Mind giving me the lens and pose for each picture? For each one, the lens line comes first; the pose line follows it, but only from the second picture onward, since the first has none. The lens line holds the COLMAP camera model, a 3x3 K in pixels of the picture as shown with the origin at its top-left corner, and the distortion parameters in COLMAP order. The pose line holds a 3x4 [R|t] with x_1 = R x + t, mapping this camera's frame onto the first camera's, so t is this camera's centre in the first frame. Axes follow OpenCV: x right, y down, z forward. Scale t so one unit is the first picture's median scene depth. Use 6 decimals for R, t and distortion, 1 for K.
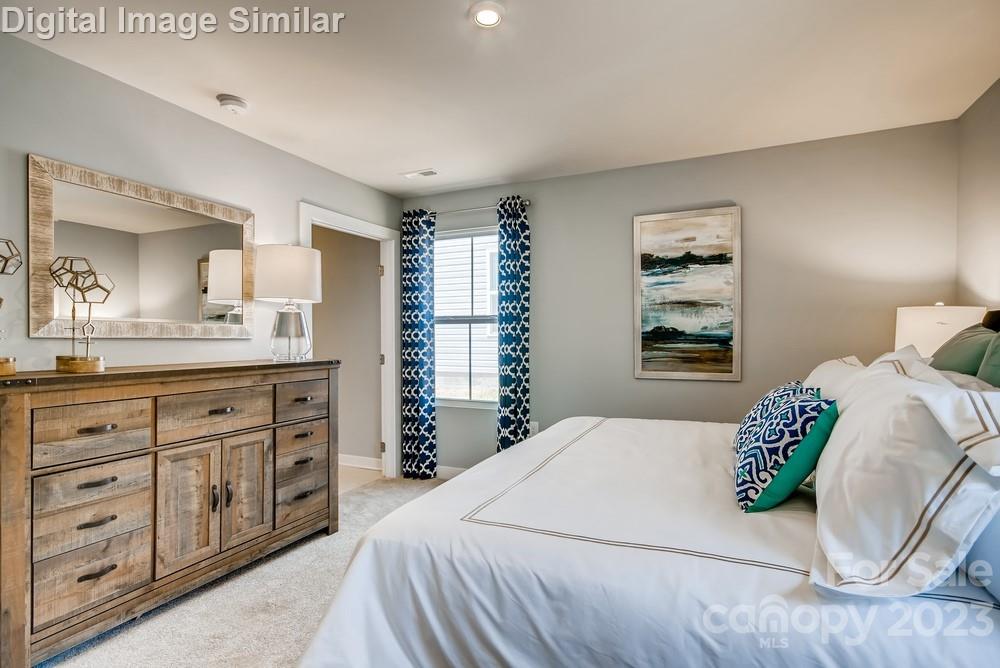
lens RADIAL K [[496.6, 0, 510.5], [0, 496.6, 332.0], [0, 0, 1]] dist [-0.024651, 0.019116]
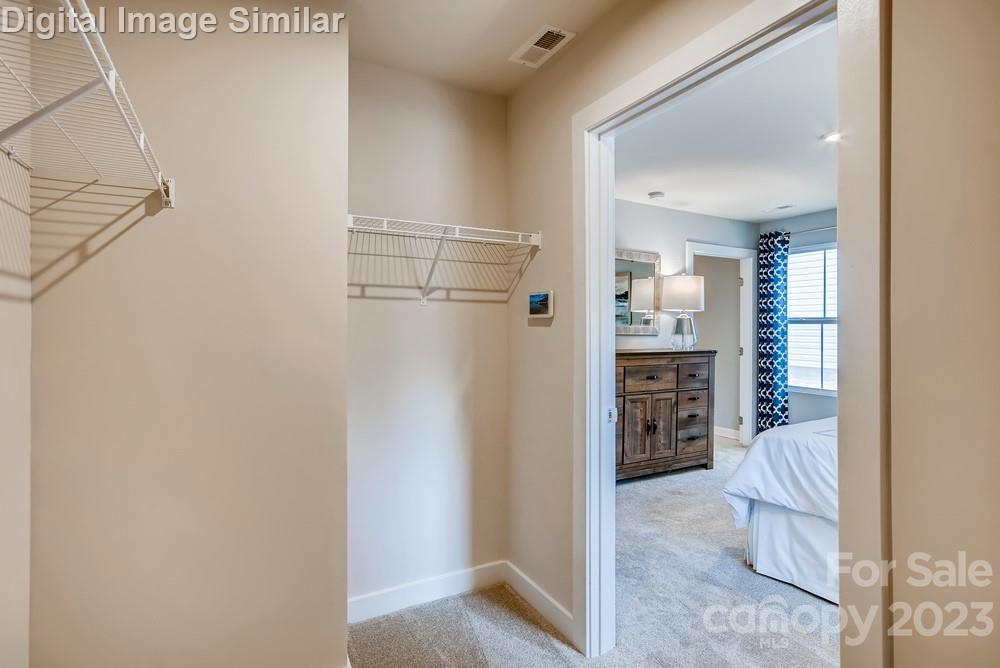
lens RADIAL K [[496.6, 0, 510.5], [0, 496.6, 332.0], [0, 0, 1]] dist [-0.024651, 0.019116]
pose [[0.798269, 0.008297, -0.602244, 0.040401], [-0.000366, 0.999912, 0.013291, -0.014516], [0.602301, -0.010389, 0.798201, -0.456611]]
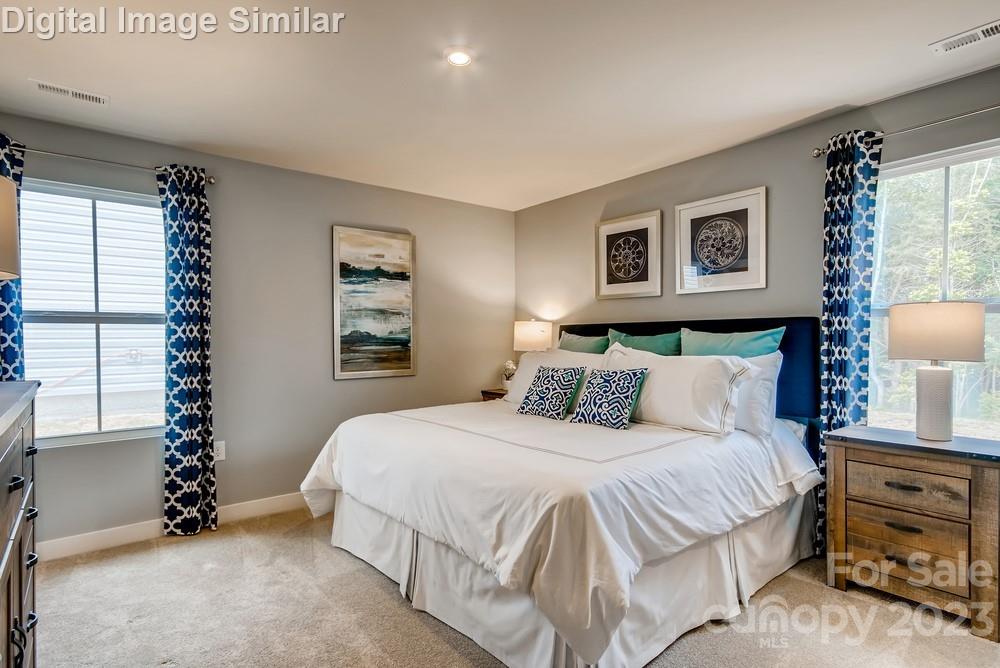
lens RADIAL K [[496.6, 0, 510.5], [0, 496.6, 332.0], [0, 0, 1]] dist [-0.024651, 0.019116]
pose [[0.452302, 0.010138, 0.891807, -0.517944], [-0.001479, 0.999943, -0.010617, 0.002875], [-0.891863, 0.003483, 0.452291, 0.195294]]
